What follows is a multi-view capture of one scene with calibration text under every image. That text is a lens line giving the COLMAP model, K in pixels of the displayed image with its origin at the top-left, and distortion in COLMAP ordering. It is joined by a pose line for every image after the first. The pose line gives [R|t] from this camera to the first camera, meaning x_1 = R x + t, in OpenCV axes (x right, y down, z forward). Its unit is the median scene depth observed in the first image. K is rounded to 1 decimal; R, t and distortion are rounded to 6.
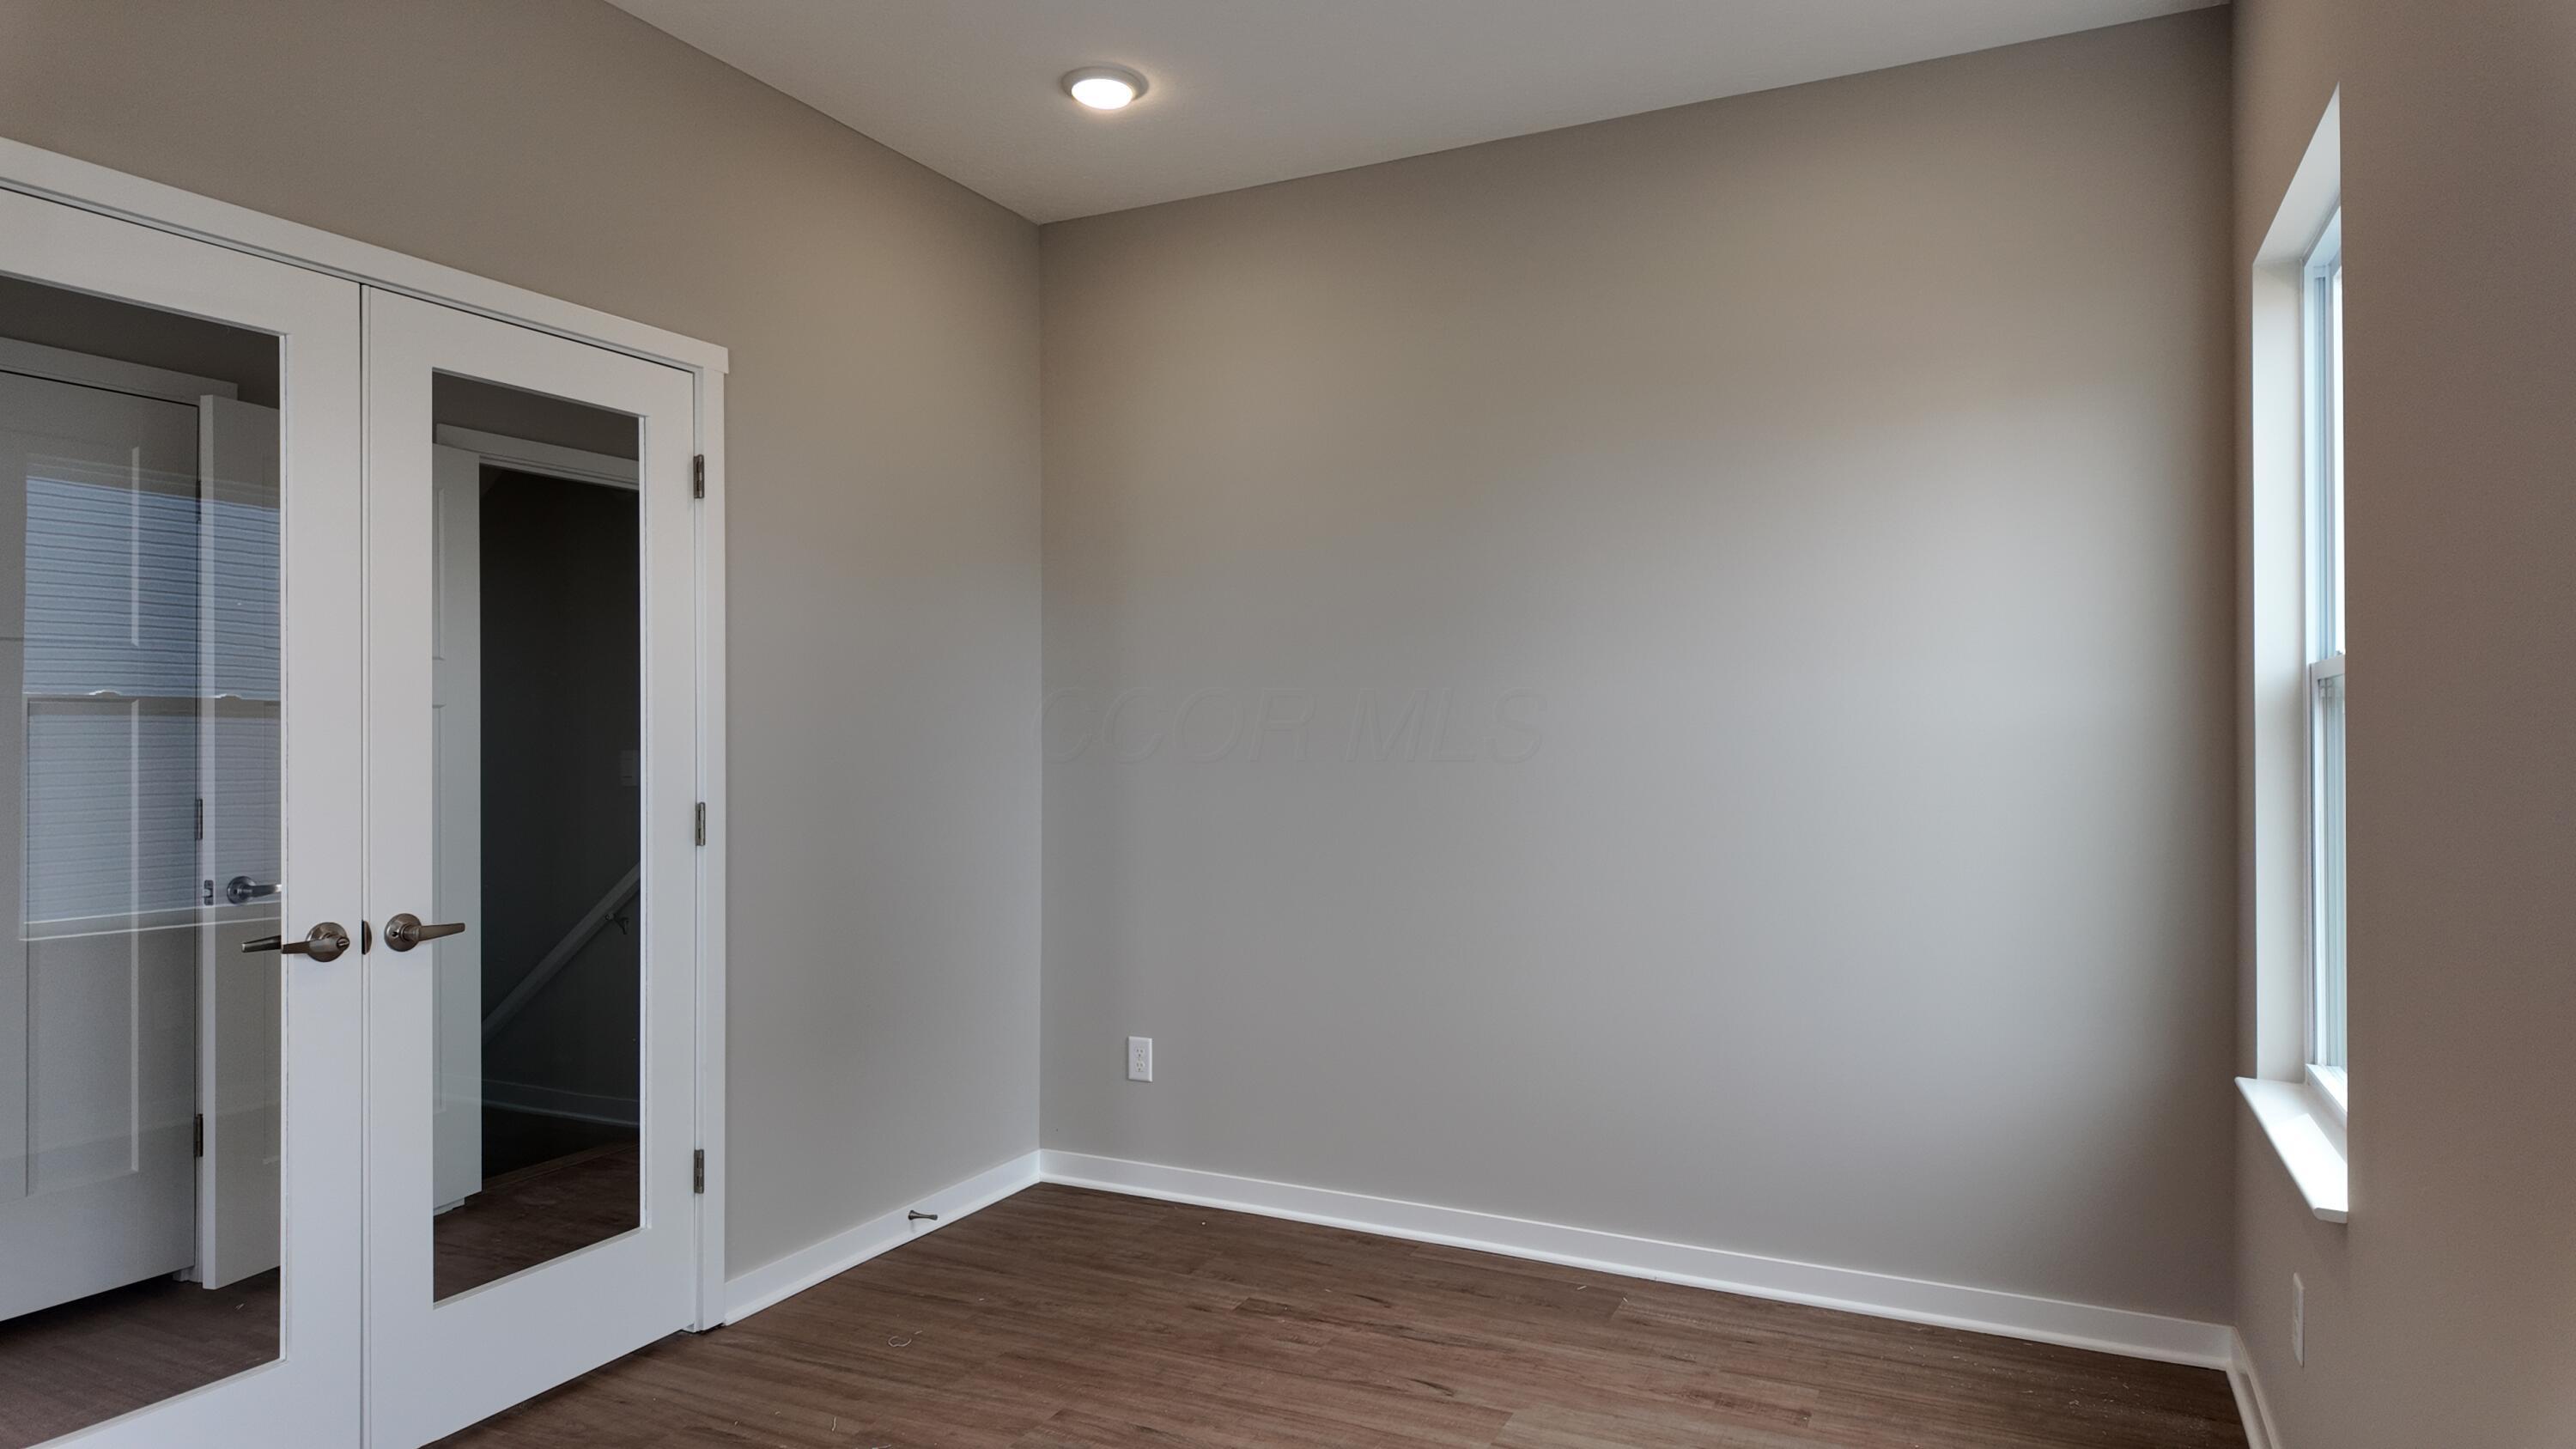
lens RADIAL K [[1495.3, 0, 1292.9], [0, 1495.3, 721.6], [0, 0, 1]] dist [0.031209, -0.014839]
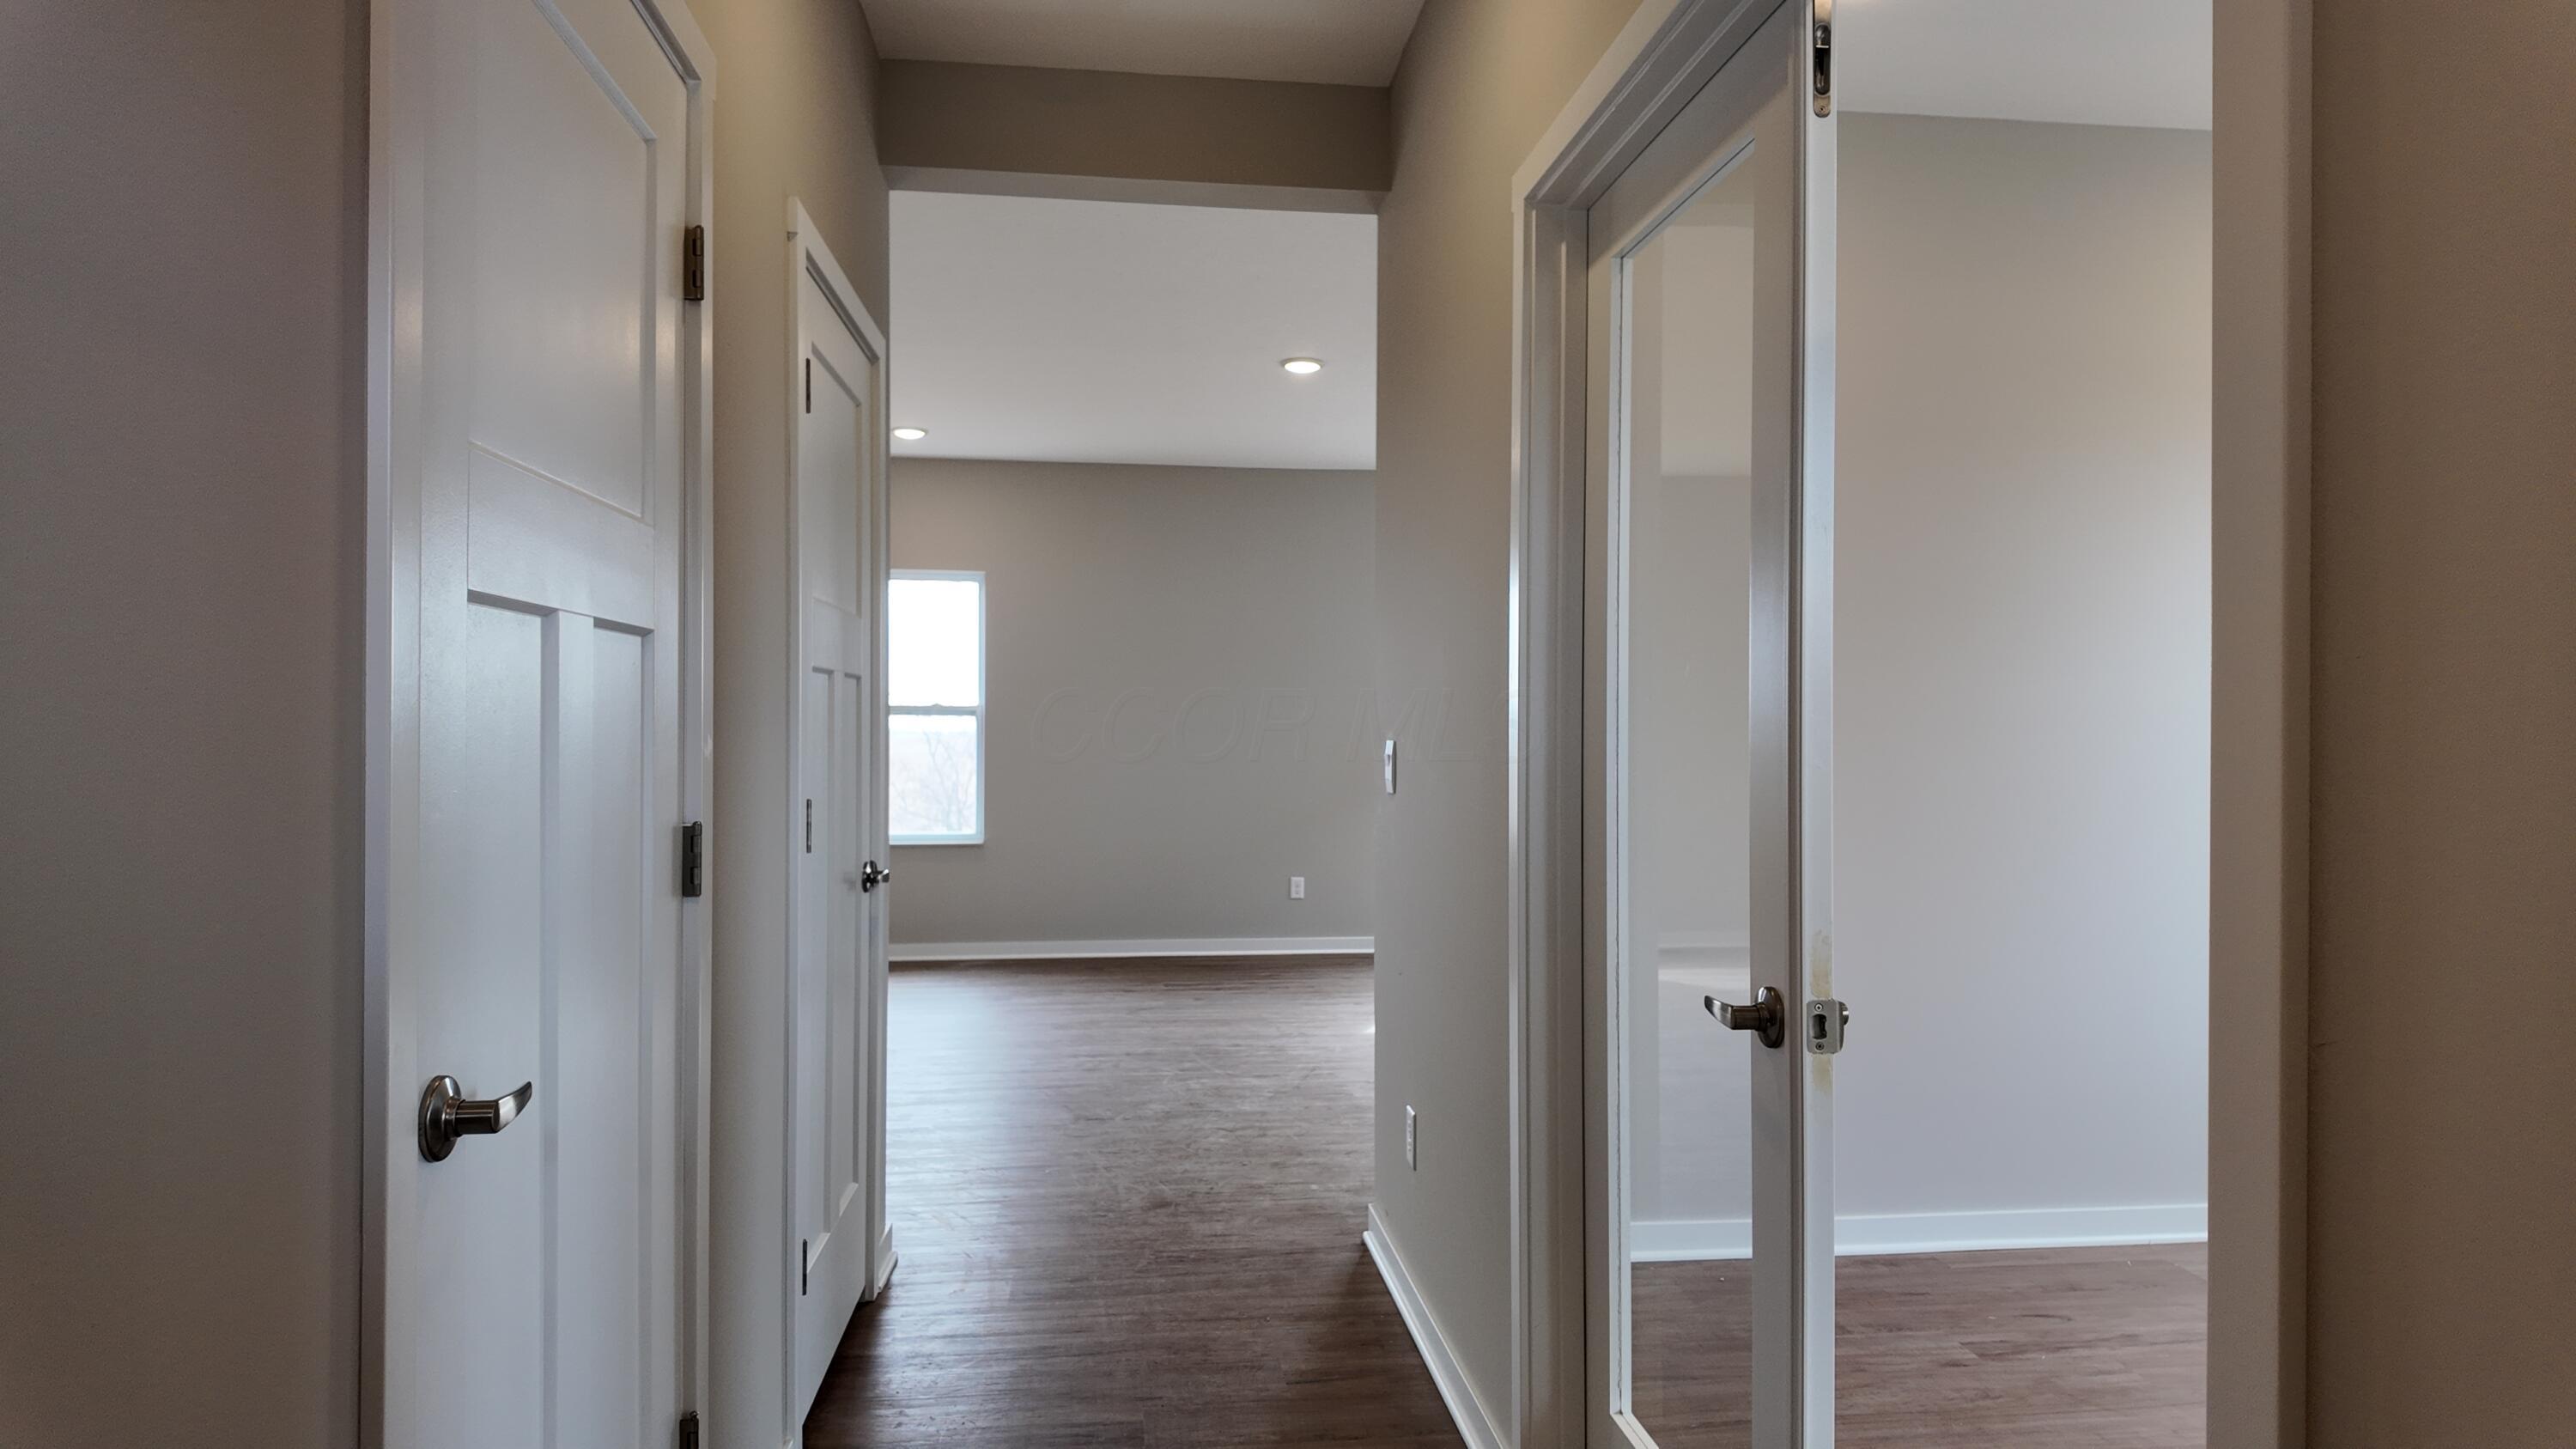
lens RADIAL K [[1495.3, 0, 1288.7], [0, 1495.3, 724.1], [0, 0, 1]] dist [0.031209, -0.014839]
pose [[0.843290, 0.001717, 0.537456, -0.886360], [-0.001713, 0.999998, -0.000506, 0.005123], [-0.537456, -0.000494, 0.843292, 0.445023]]
